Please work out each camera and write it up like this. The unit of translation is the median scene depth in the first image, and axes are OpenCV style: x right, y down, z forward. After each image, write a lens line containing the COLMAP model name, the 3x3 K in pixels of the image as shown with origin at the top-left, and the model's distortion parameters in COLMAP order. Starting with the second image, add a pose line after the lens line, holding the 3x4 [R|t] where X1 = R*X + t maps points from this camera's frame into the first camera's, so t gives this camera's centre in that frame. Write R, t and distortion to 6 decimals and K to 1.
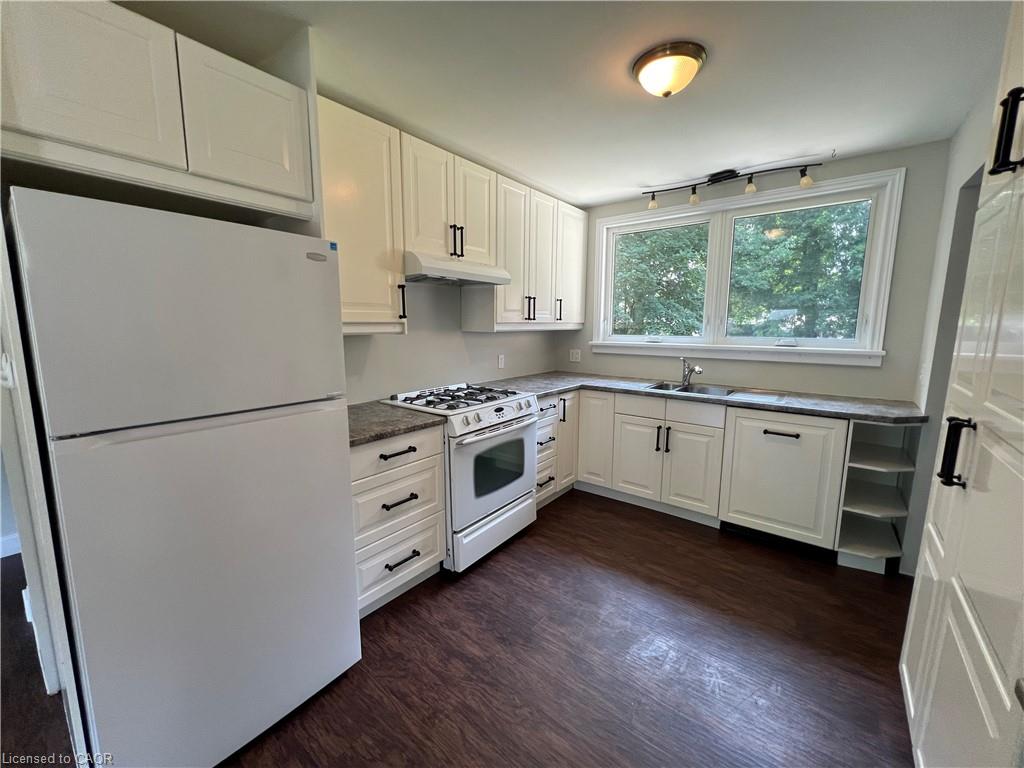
lens RADIAL K [[410.6, 0, 516.0], [0, 410.6, 382.3], [0, 0, 1]] dist [-0.001442, 0.000458]
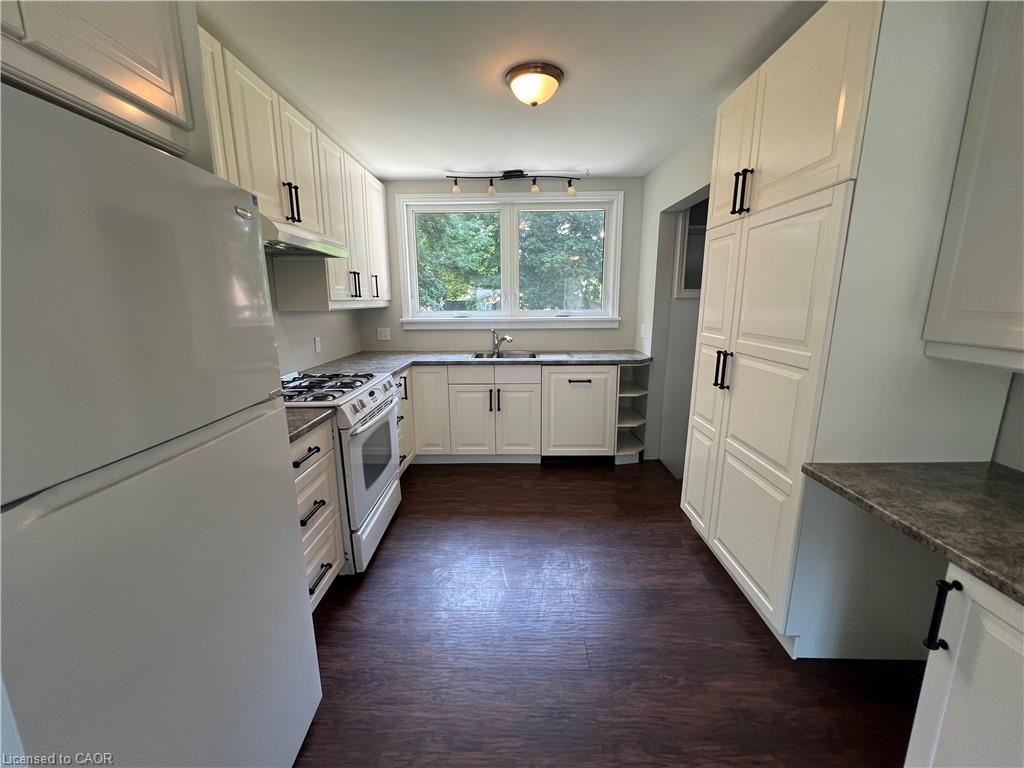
lens RADIAL K [[410.6, 0, 508.5], [0, 410.6, 381.4], [0, 0, 1]] dist [-0.001442, 0.000458]
pose [[0.793922, -0.126986, 0.594611, -0.312061], [0.096090, 0.991862, 0.083525, -0.008164], [-0.600379, -0.009176, 0.799663, 0.054605]]
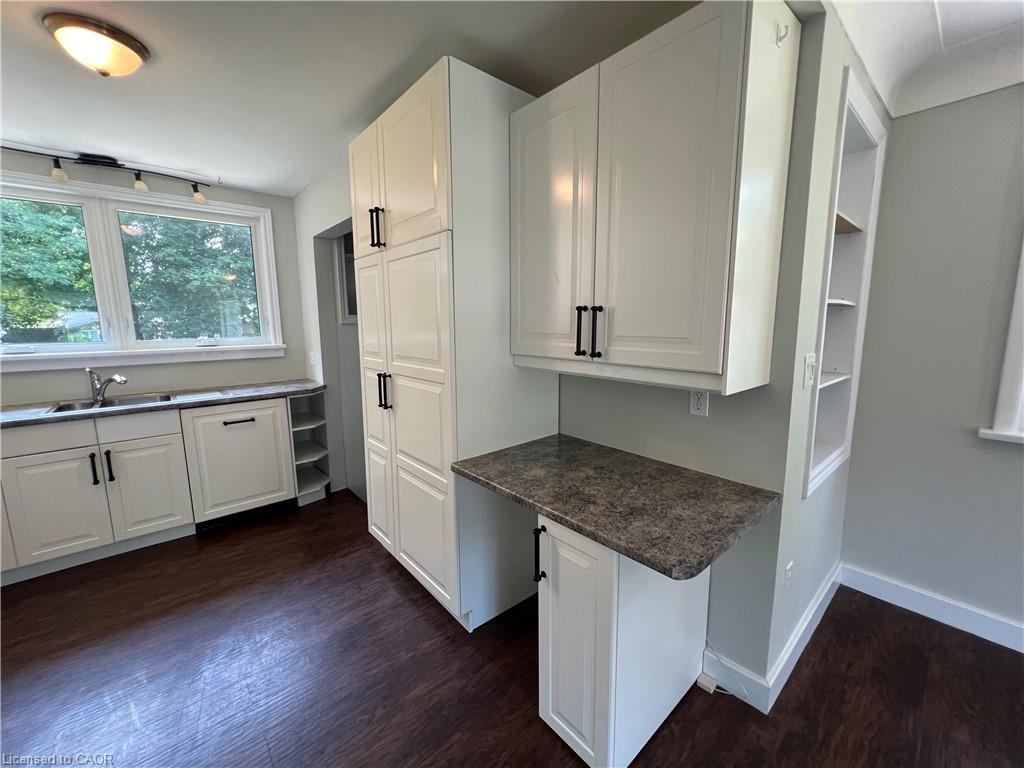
lens RADIAL K [[410.6, 0, 508.6], [0, 410.6, 381.4], [0, 0, 1]] dist [-0.001442, 0.000458]
pose [[0.190367, -0.146312, 0.970749, -0.275376], [0.151939, 0.981308, 0.118108, -0.004409], [-0.969884, 0.125011, 0.209039, 0.018558]]
